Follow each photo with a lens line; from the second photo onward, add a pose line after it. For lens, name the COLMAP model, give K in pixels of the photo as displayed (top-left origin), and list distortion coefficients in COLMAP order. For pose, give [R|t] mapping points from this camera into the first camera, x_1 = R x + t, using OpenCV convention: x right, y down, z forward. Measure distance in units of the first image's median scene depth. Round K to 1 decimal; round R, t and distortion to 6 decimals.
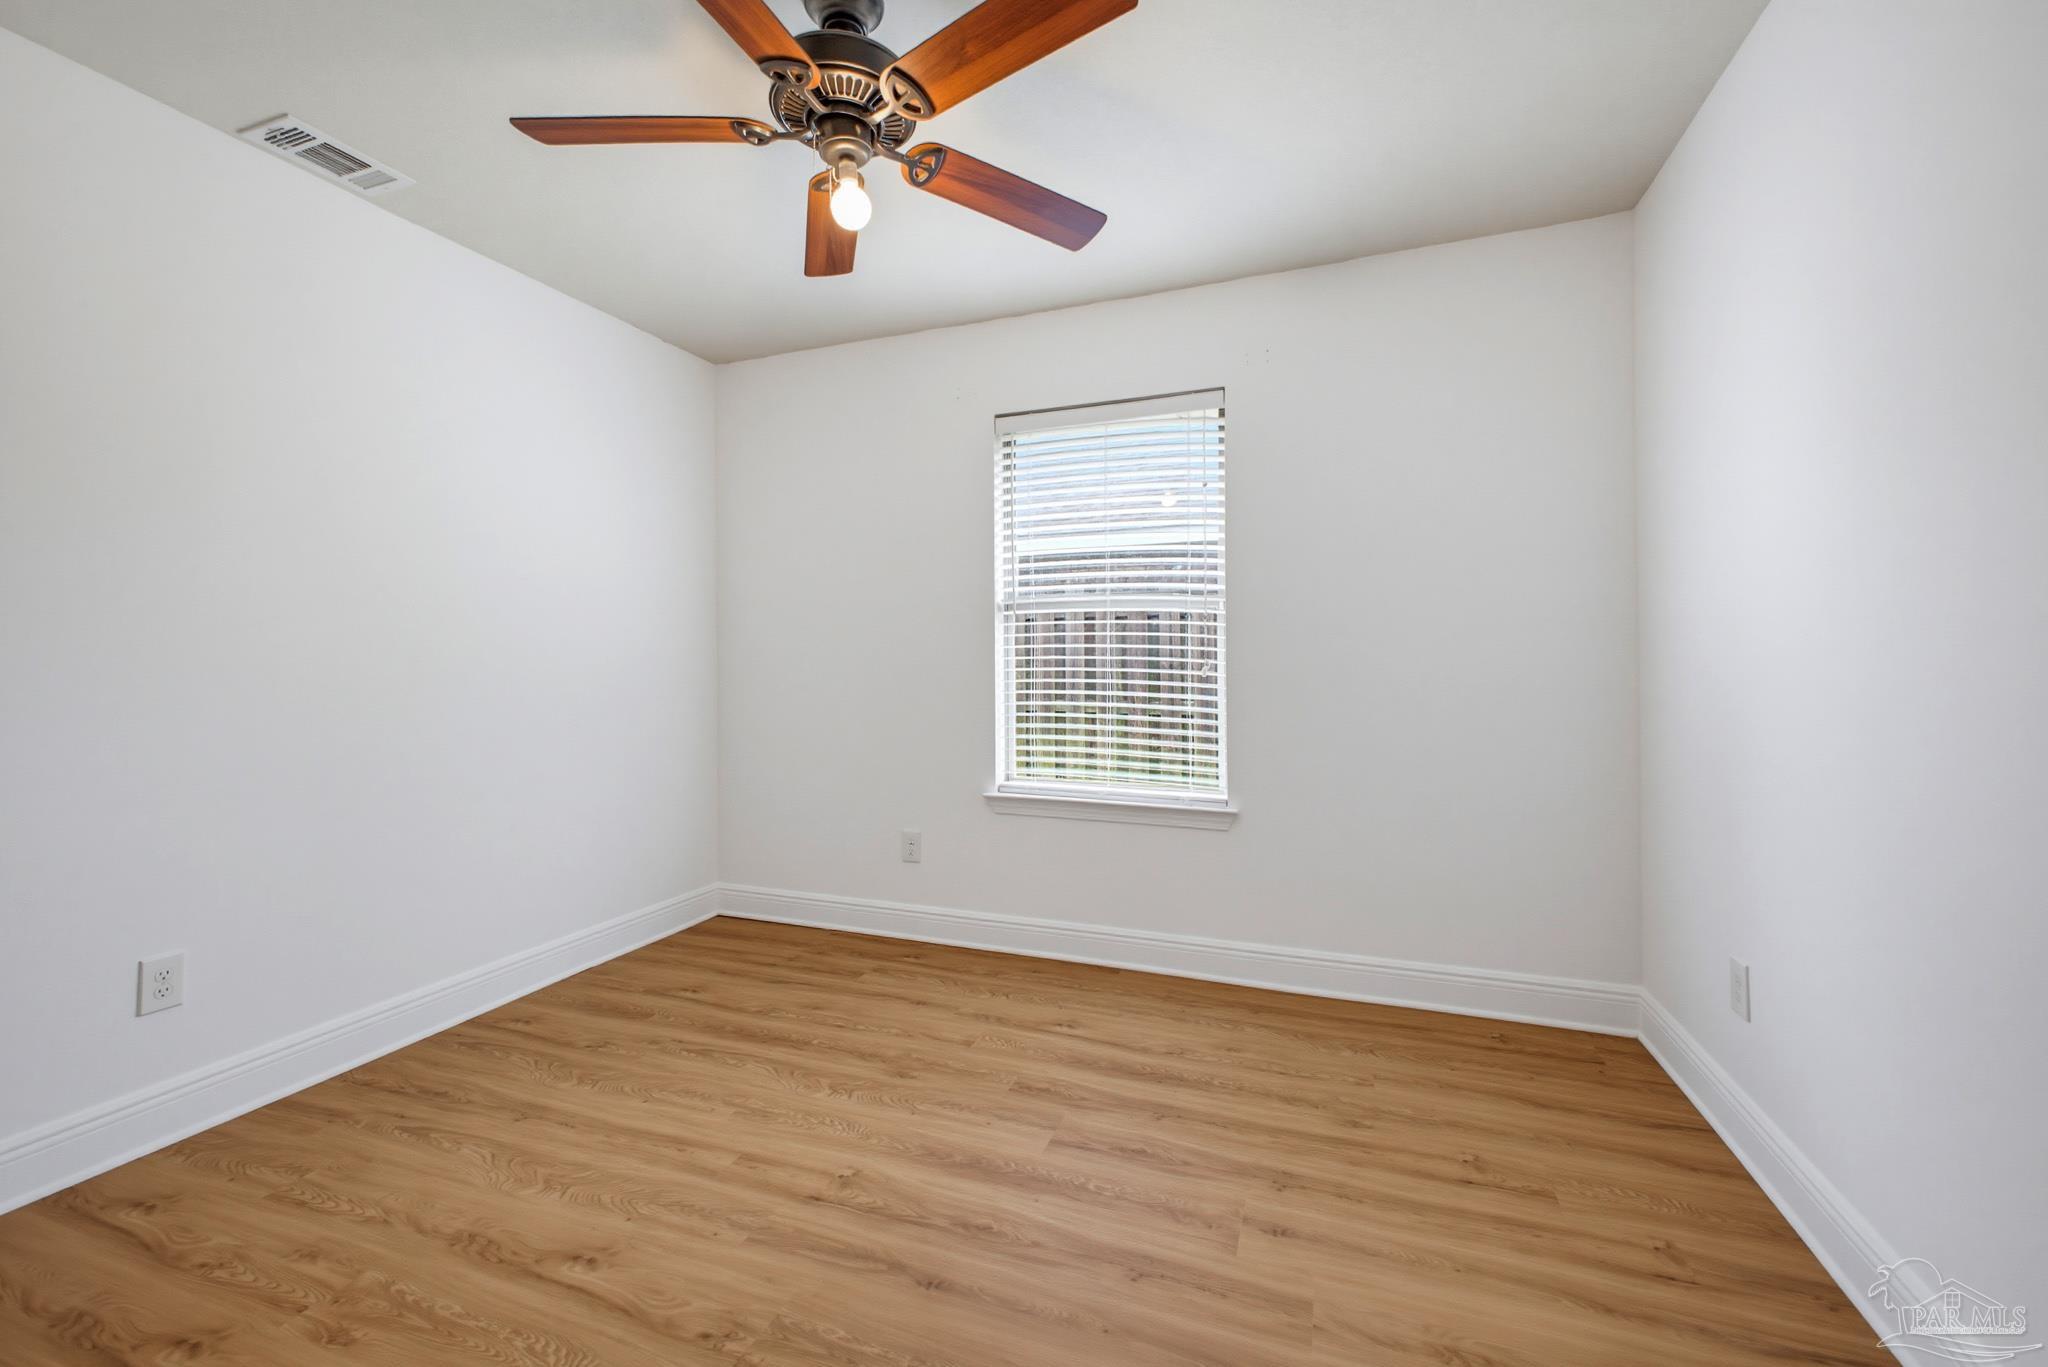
lens RADIAL K [[832.1, 0, 1021.5], [0, 832.1, 663.8], [0, 0, 1]] dist [0.010155, -0.000449]
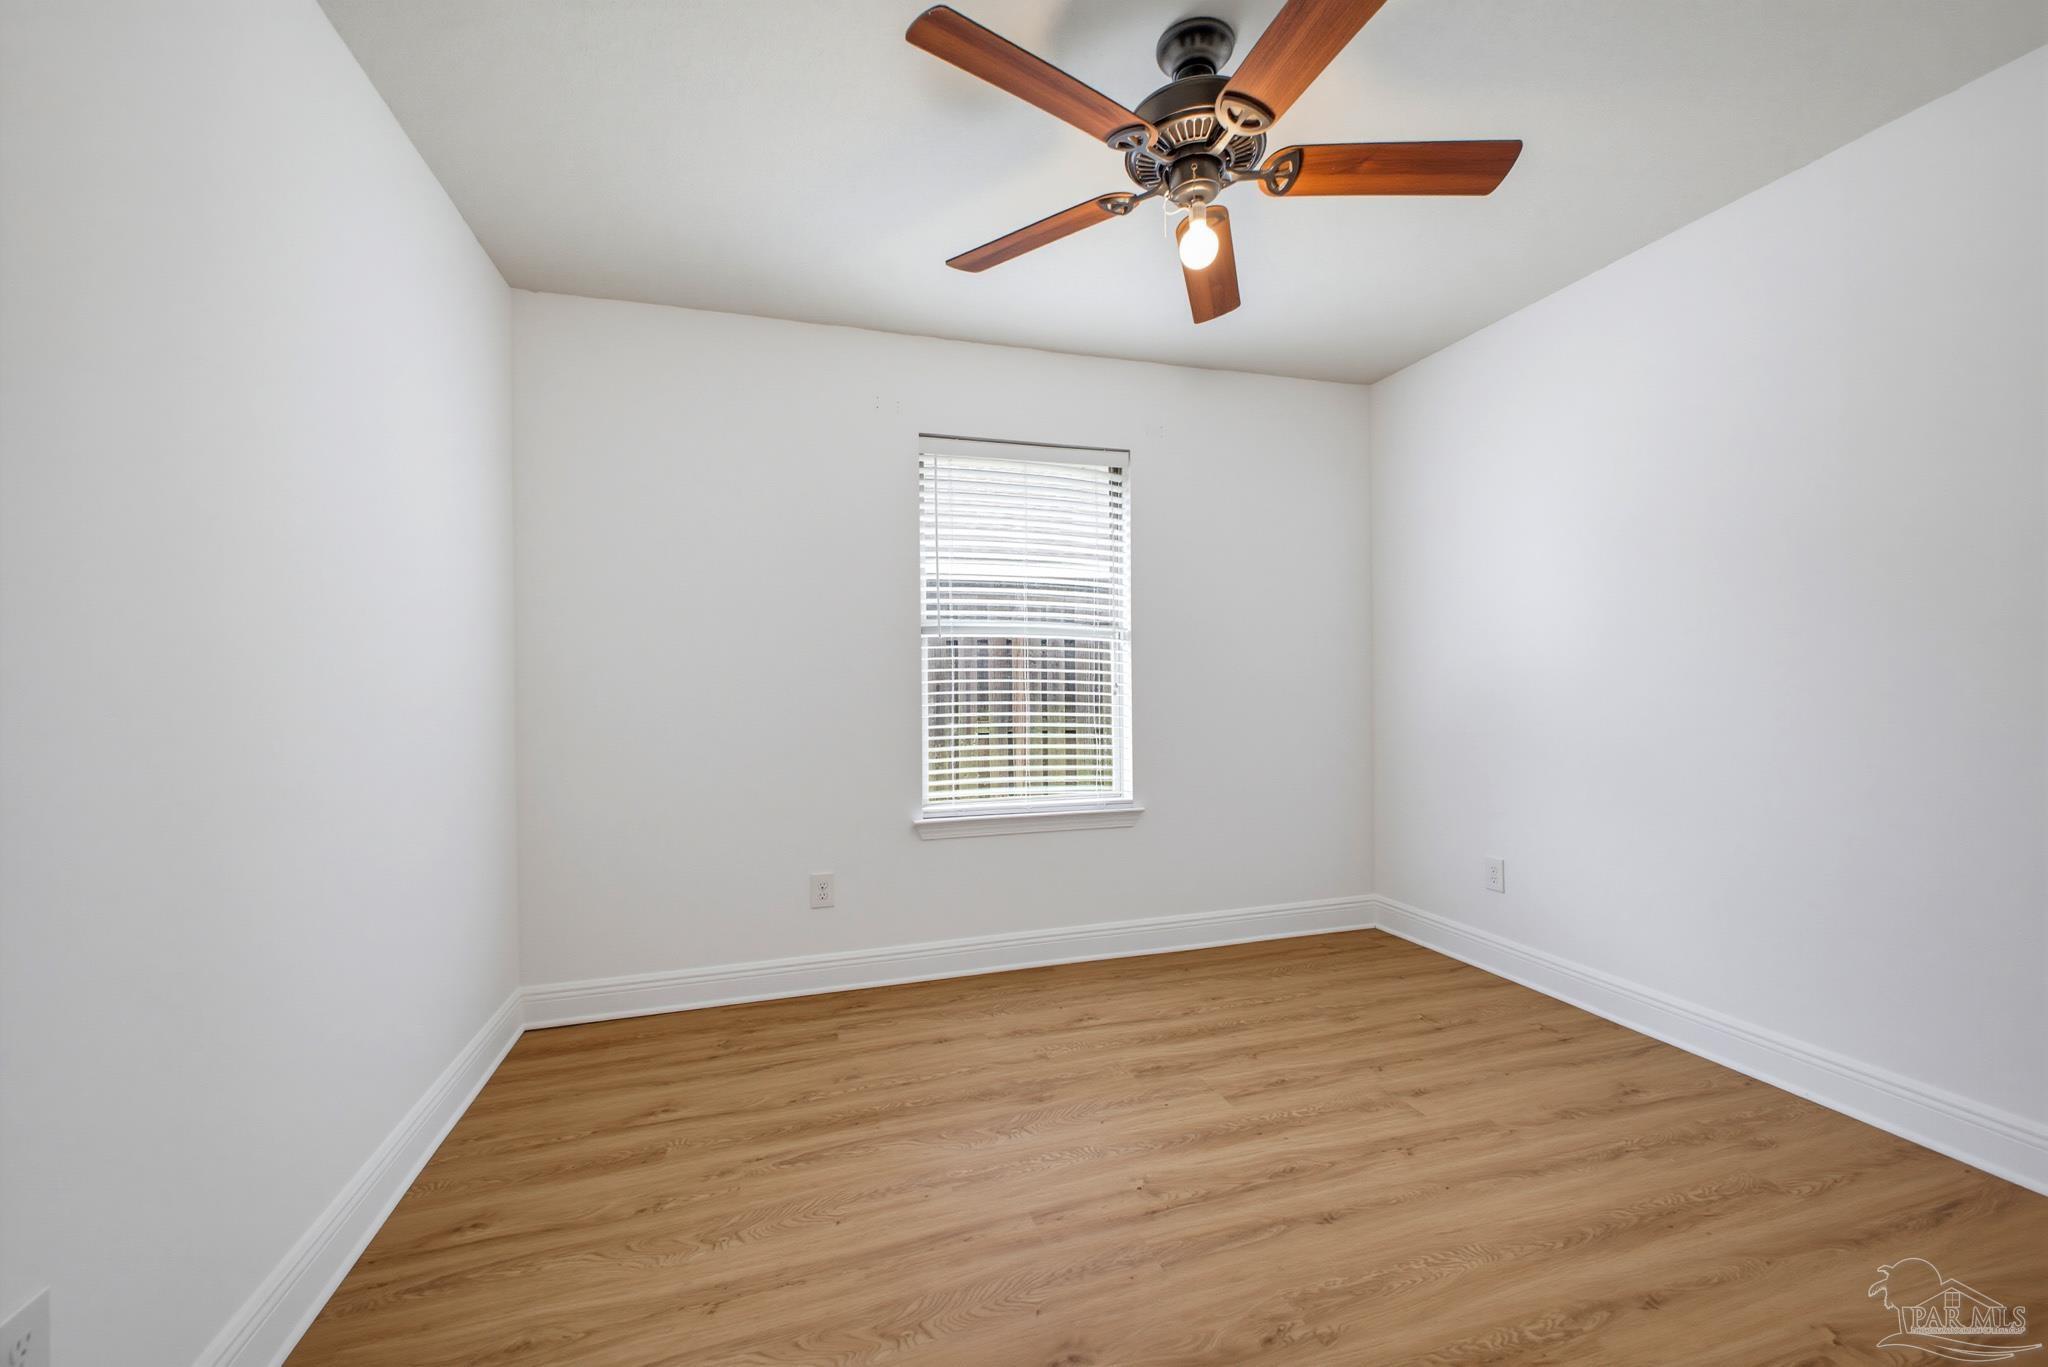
lens RADIAL K [[814.5, 0, 1024.0], [0, 814.5, 683.5], [0, 0, 1]] dist [0.013305, -0.000516]
pose [[0.793416, -0.010770, 0.608584, -0.669040], [0.015418, 0.999878, -0.002406, -0.001688], [-0.608484, 0.011292, 0.793486, 0.206749]]
